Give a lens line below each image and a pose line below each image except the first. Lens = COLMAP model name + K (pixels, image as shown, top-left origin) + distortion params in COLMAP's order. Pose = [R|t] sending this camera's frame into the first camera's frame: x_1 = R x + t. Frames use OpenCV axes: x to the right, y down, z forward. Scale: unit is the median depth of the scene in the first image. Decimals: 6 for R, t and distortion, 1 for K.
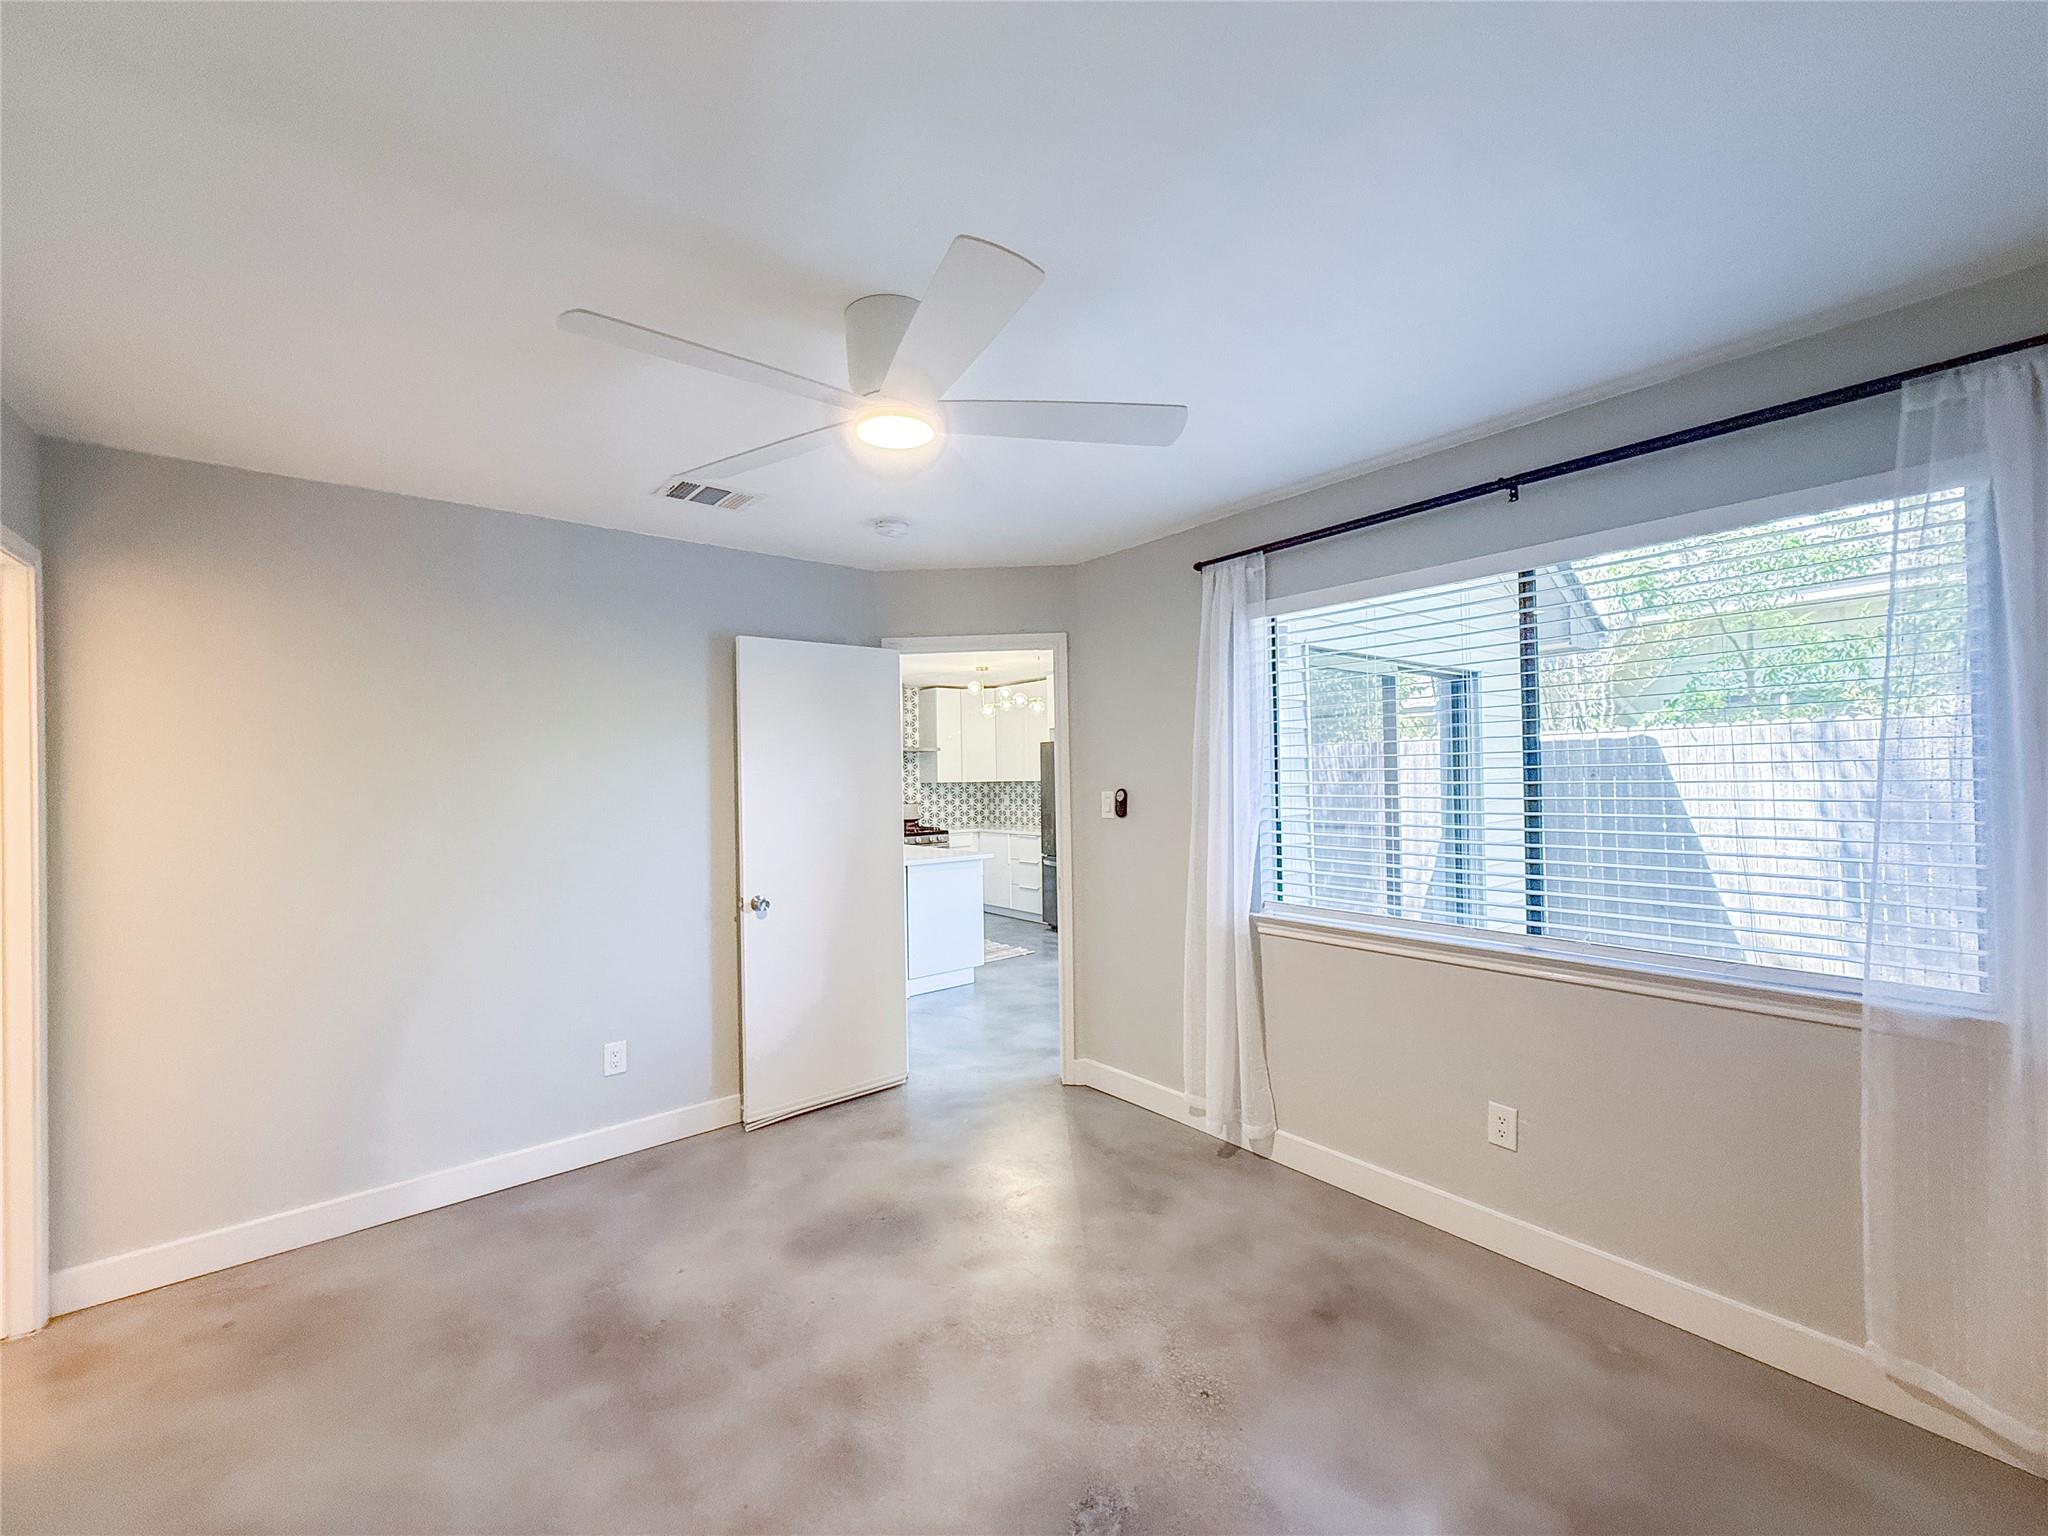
lens RADIAL K [[816.2, 0, 1028.0], [0, 816.2, 766.5], [0, 0, 1]] dist [-0.000915, 0.000033]
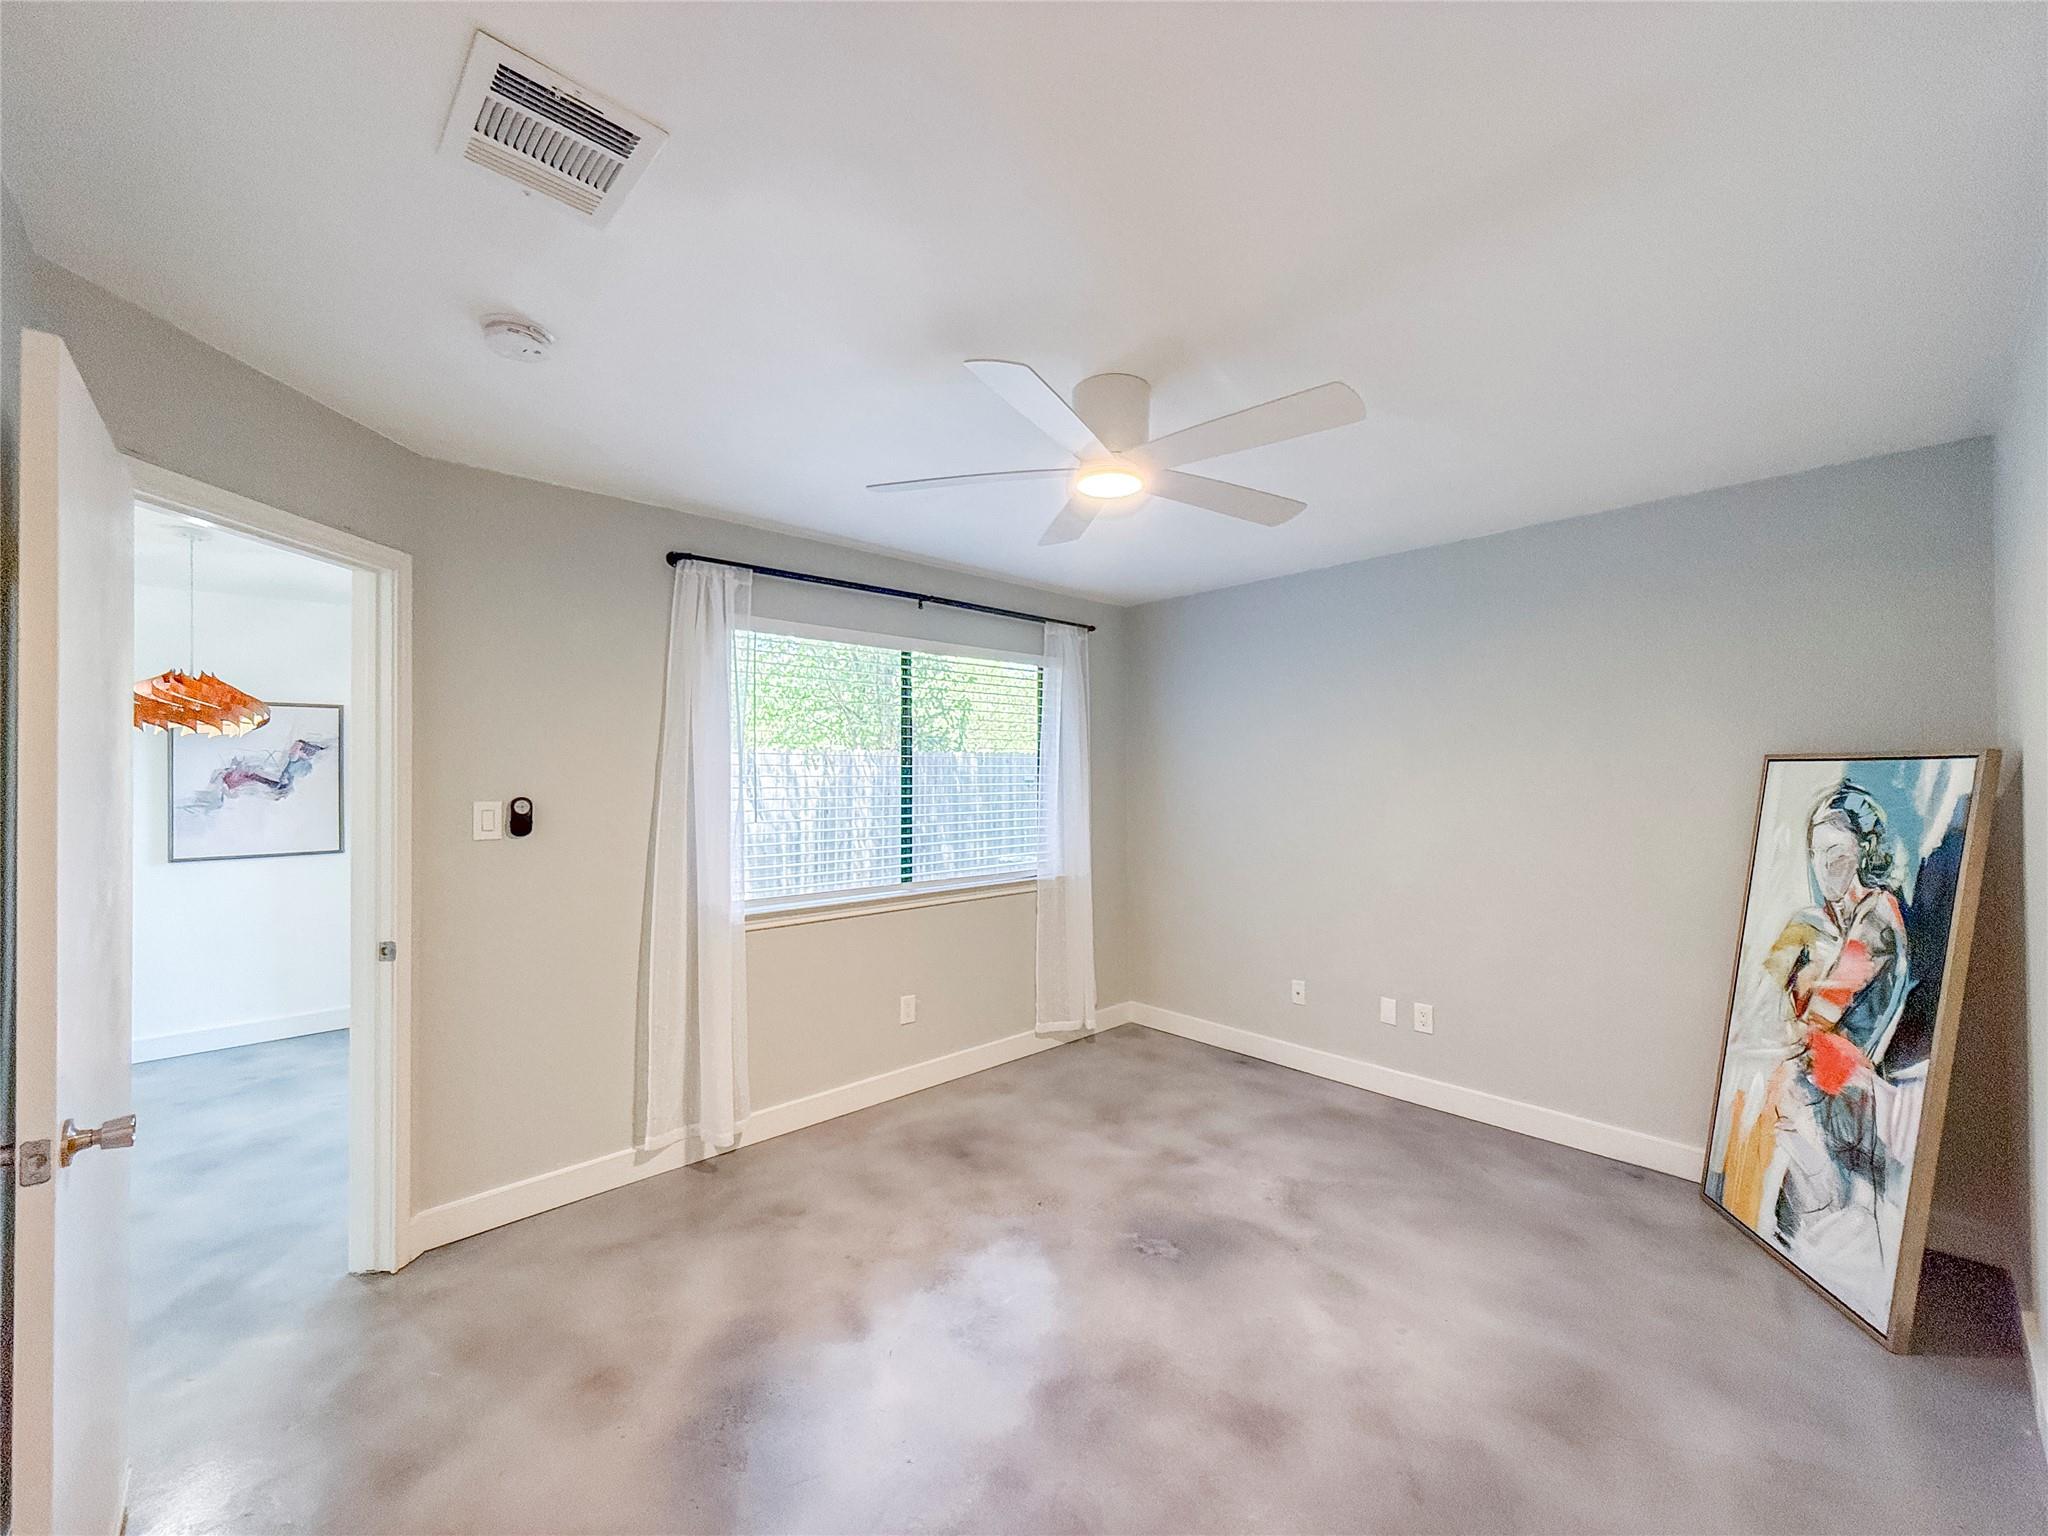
lens RADIAL K [[816.2, 0, 1028.0], [0, 816.2, 766.5], [0, 0, 1]] dist [-0.000915, 0.000033]
pose [[-0.066381, 0.030146, 0.997339, -0.999776], [-0.006555, 0.999509, -0.030648, 0.028612], [-0.997773, -0.008572, -0.066151, 0.896954]]
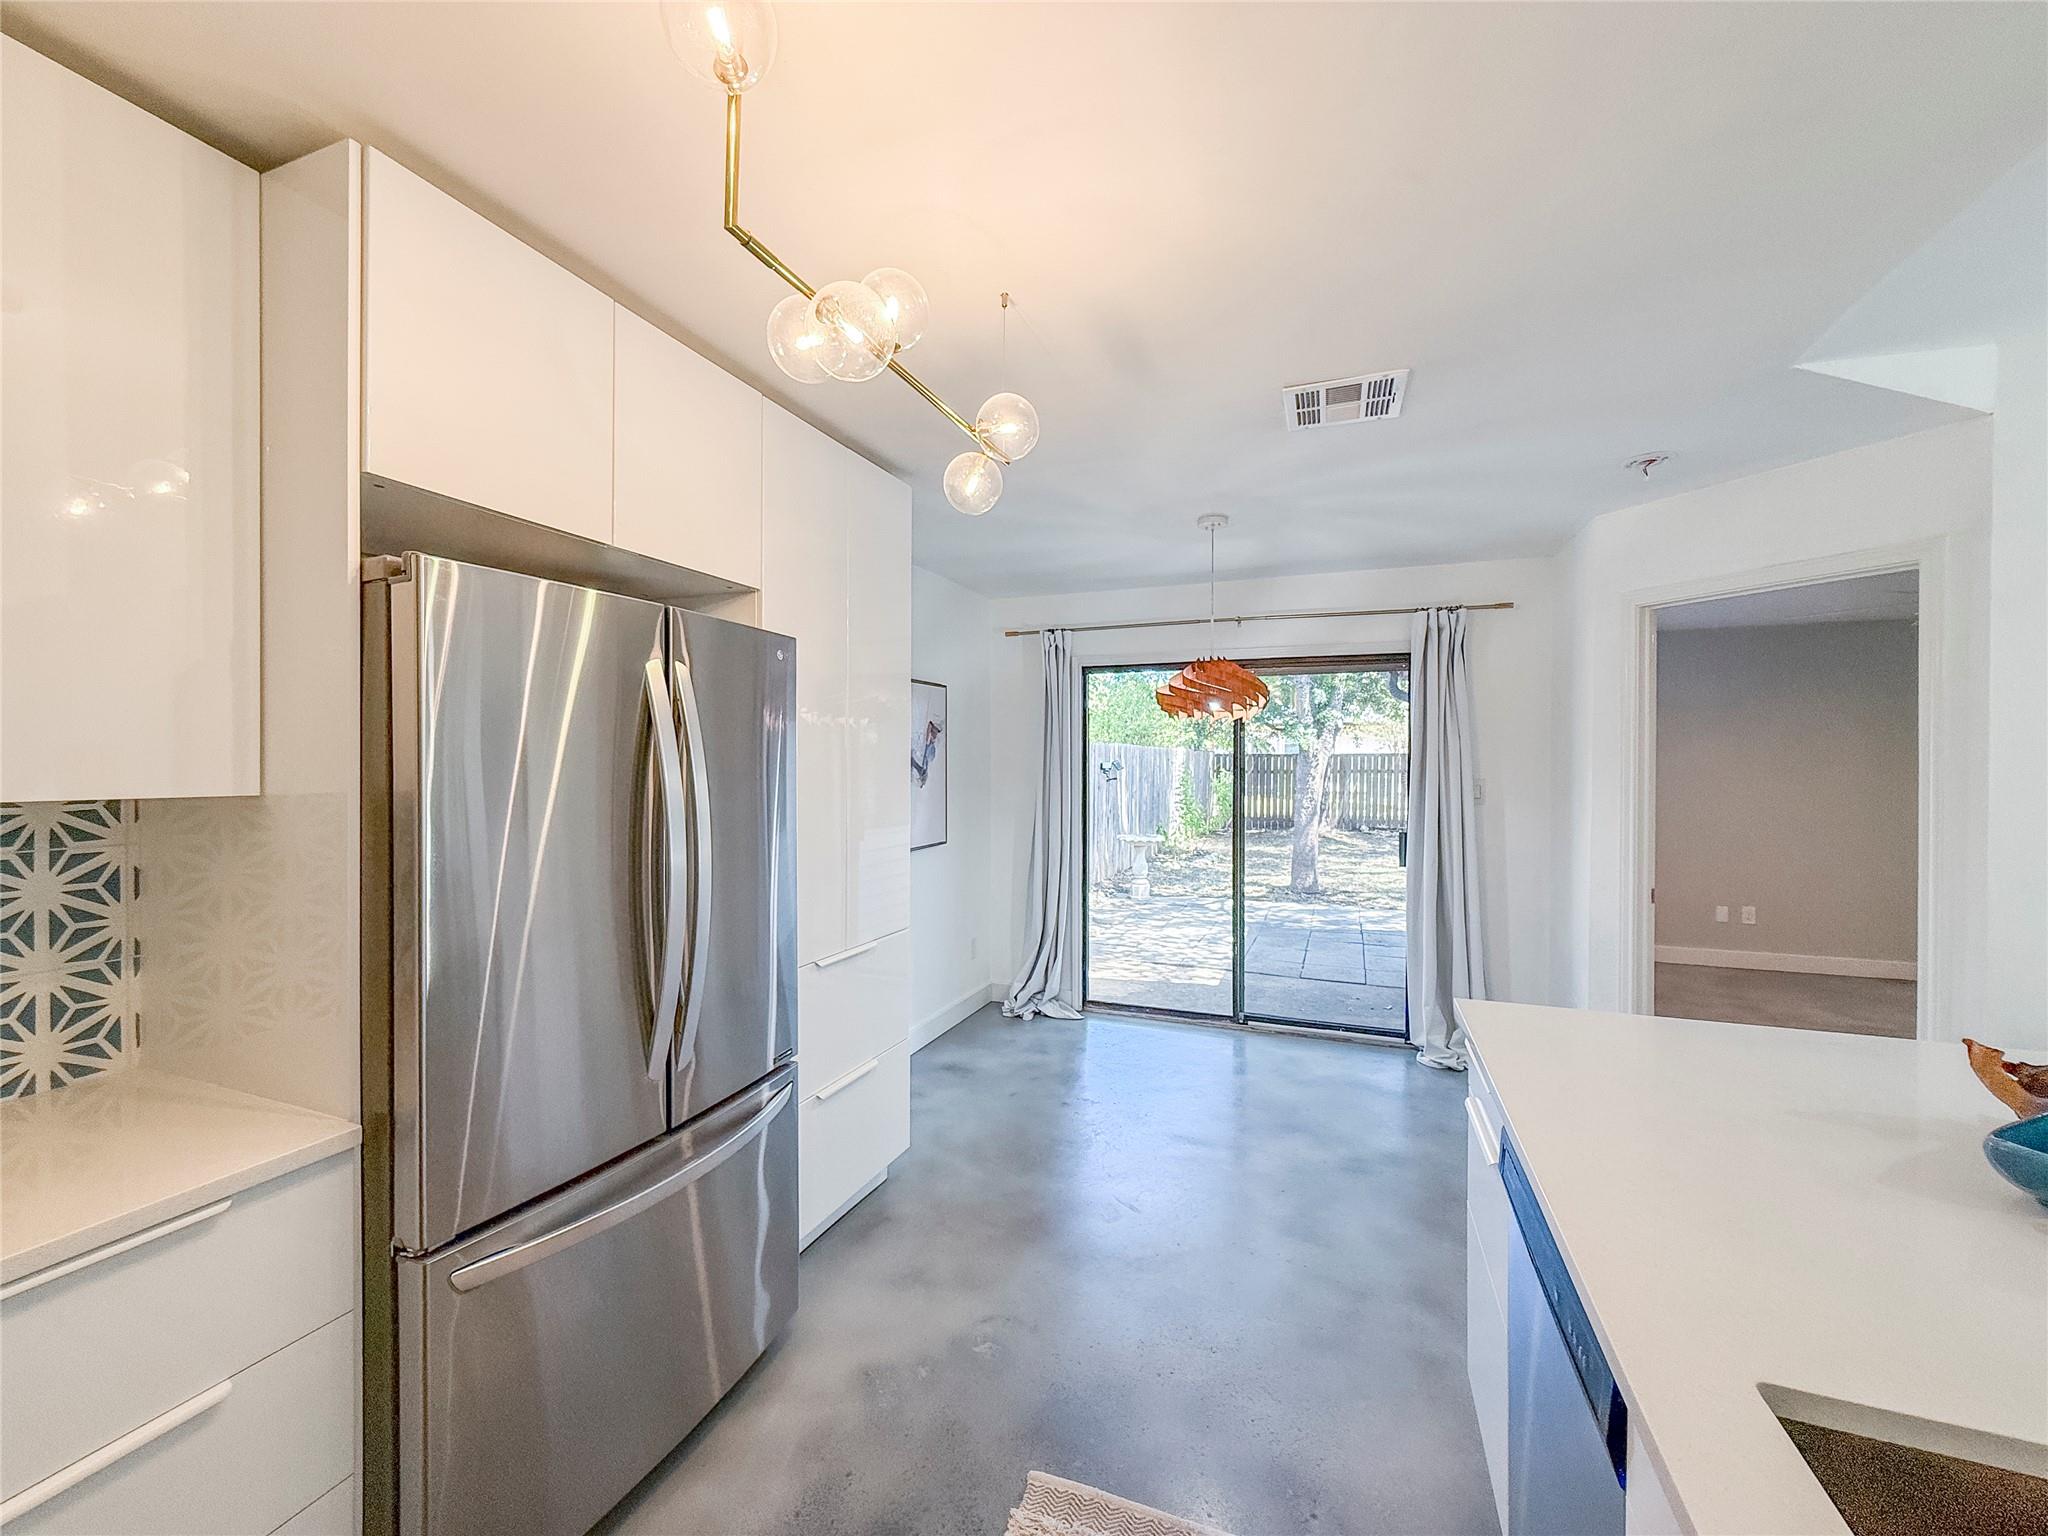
lens RADIAL K [[816.2, 0, 1028.0], [0, 816.2, 766.5], [0, 0, 1]] dist [-0.000915, 0.000033]
pose [[-0.491810, 0.011483, 0.870627, -0.580883], [-0.000843, 0.999906, -0.013664, 0.038359], [-0.870702, -0.007454, -0.491754, 3.089981]]
